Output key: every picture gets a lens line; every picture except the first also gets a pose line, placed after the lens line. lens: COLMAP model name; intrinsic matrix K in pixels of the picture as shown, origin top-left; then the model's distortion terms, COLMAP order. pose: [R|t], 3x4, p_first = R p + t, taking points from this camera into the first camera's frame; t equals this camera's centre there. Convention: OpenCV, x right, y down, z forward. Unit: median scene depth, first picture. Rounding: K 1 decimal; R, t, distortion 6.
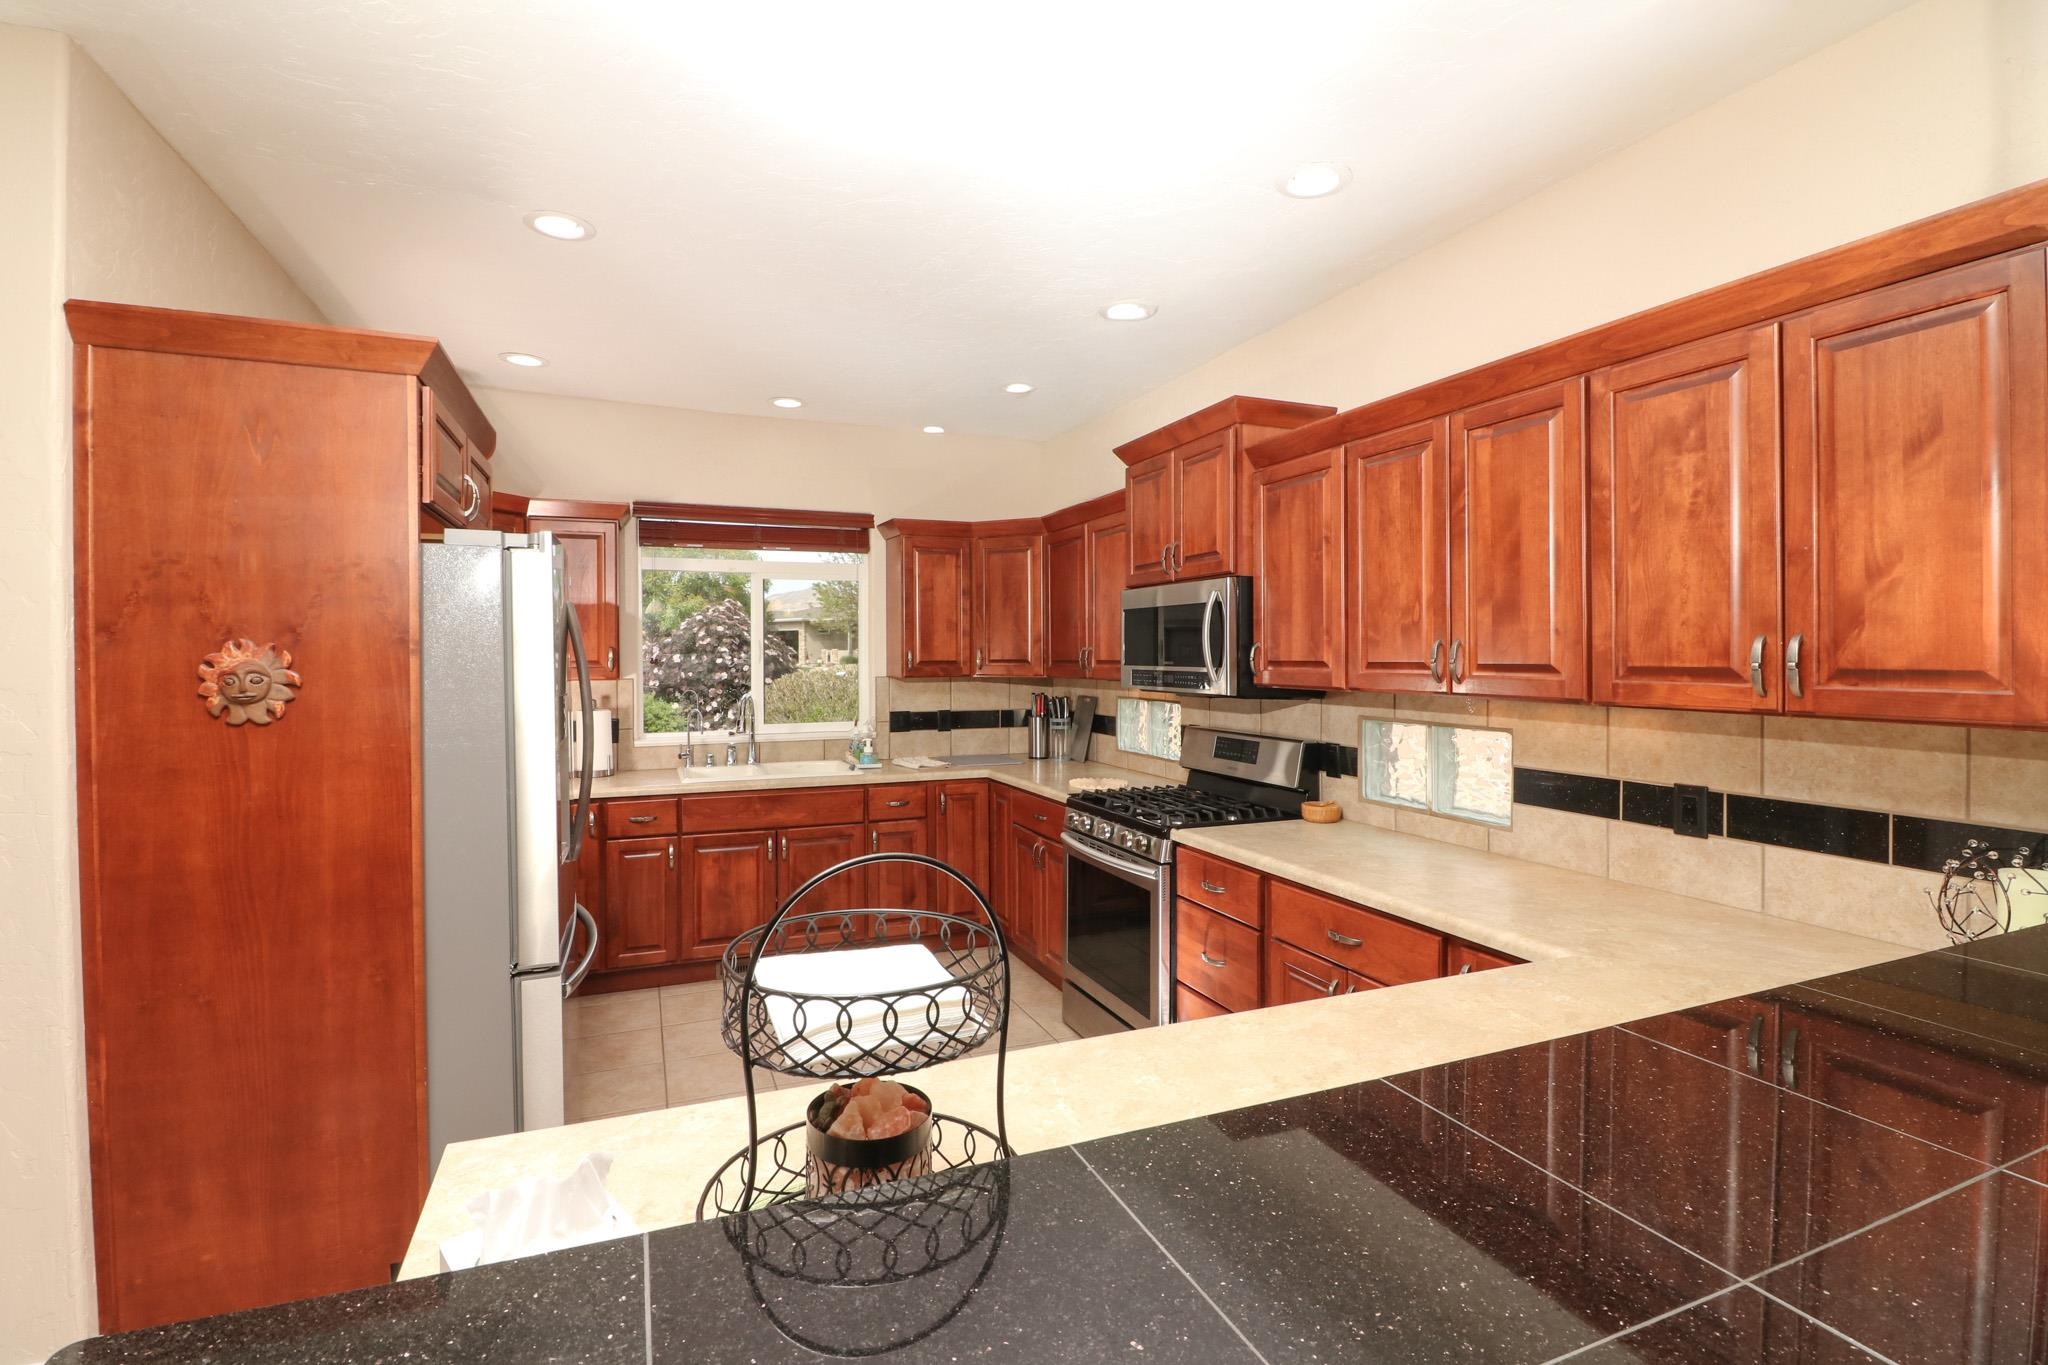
lens RADIAL K [[942.2, 0, 1012.1], [0, 942.2, 660.2], [0, 0, 1]] dist [-0.000744, -0.012480]
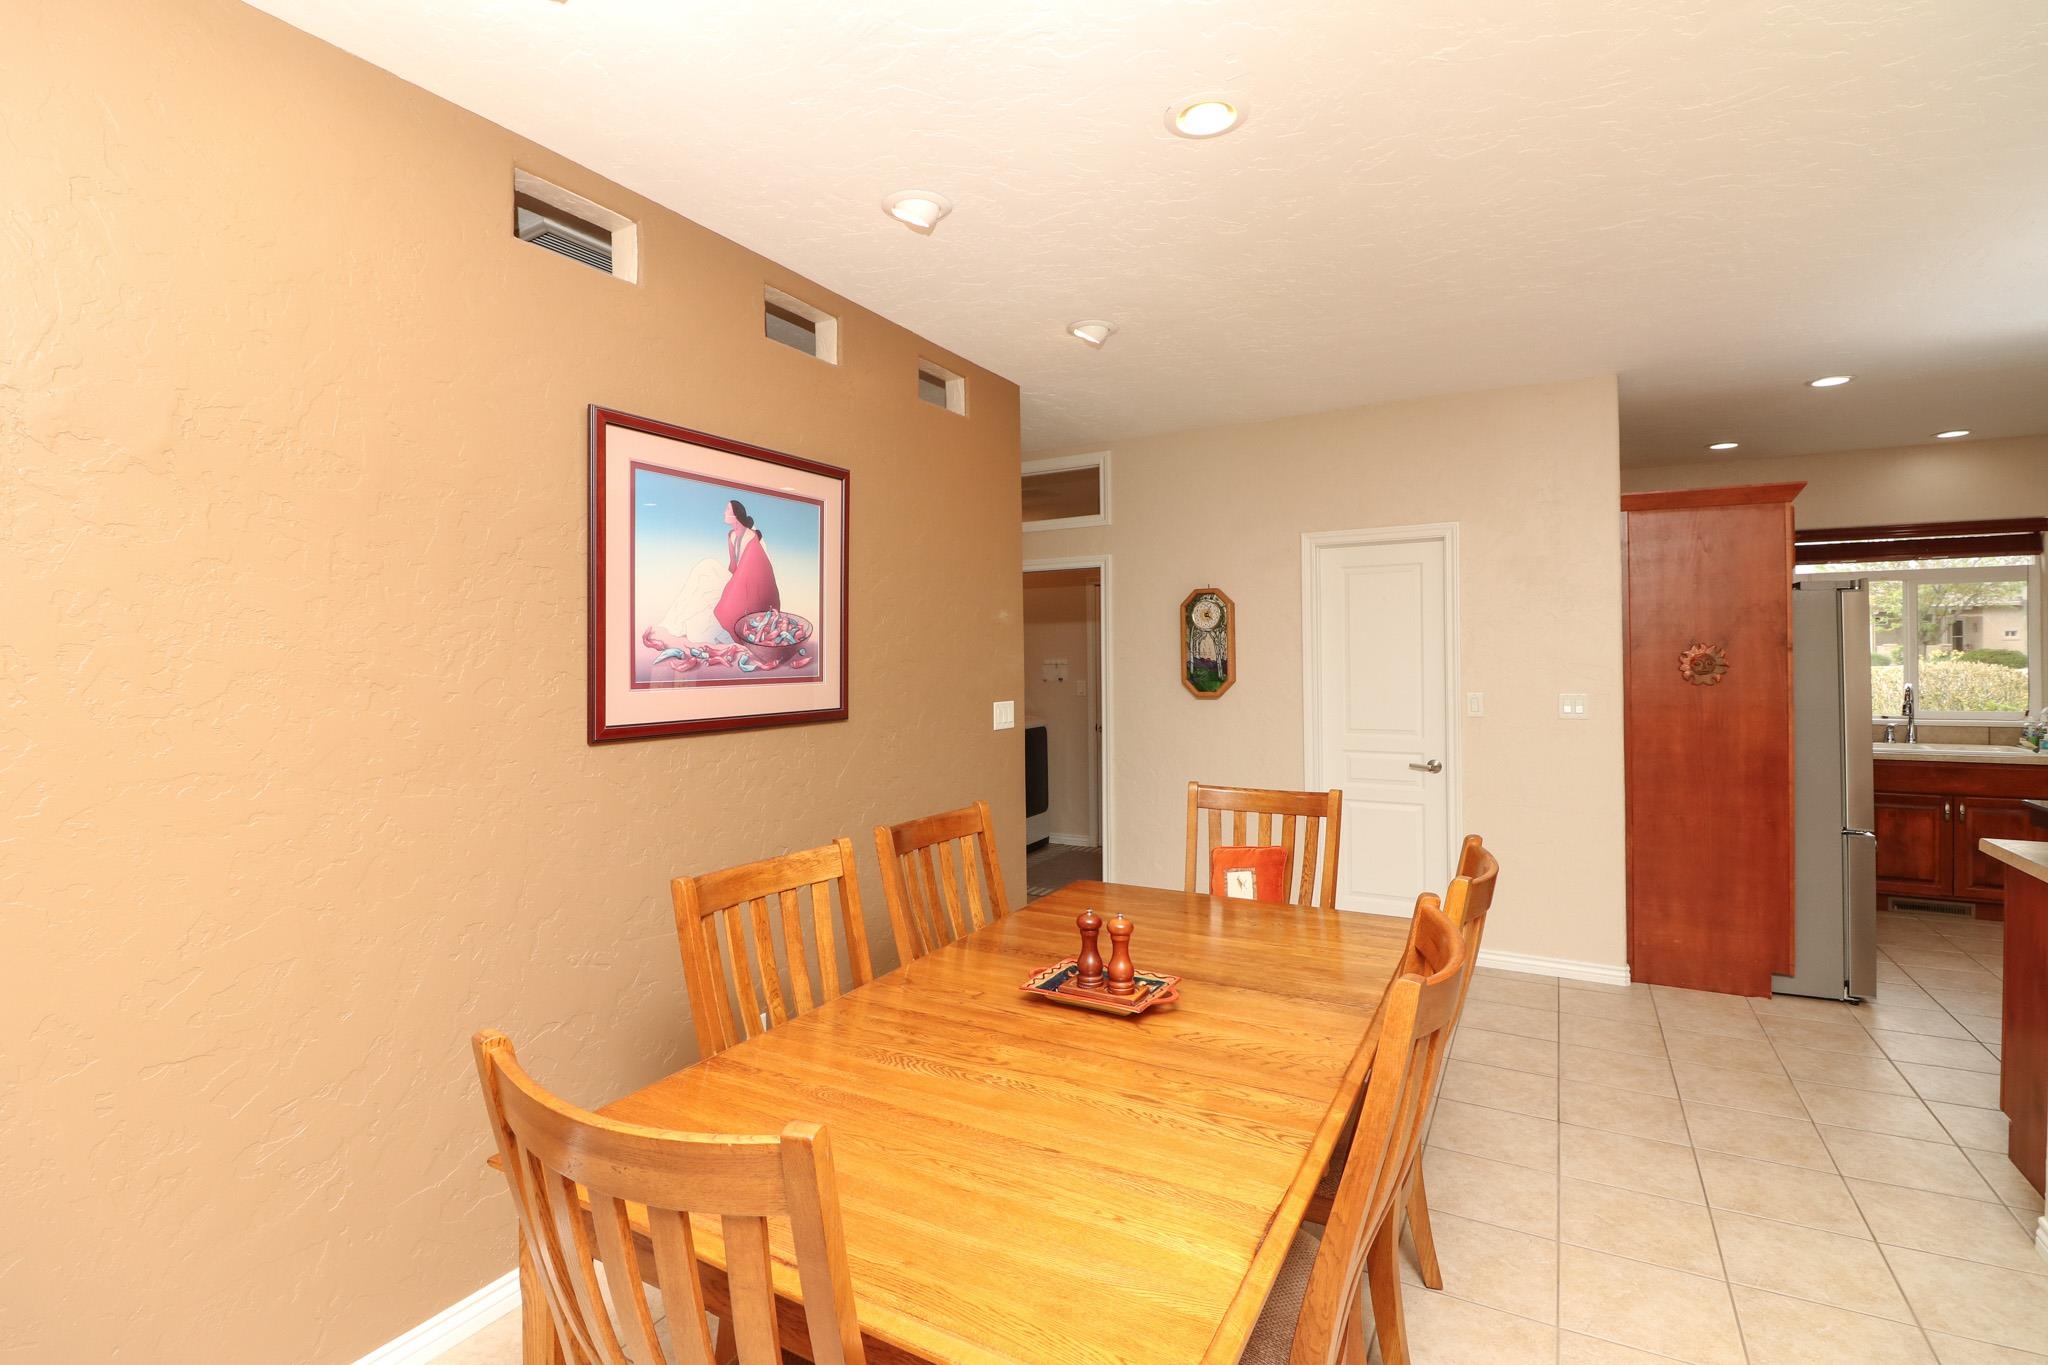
lens RADIAL K [[942.2, 0, 1012.1], [0, 942.2, 660.2], [0, 0, 1]] dist [-0.000744, -0.012480]
pose [[0.617898, -0.001258, -0.786257, -0.066026], [0.001639, 0.999999, -0.000312, 0.006293], [0.786256, -0.001096, 0.617899, -0.708238]]
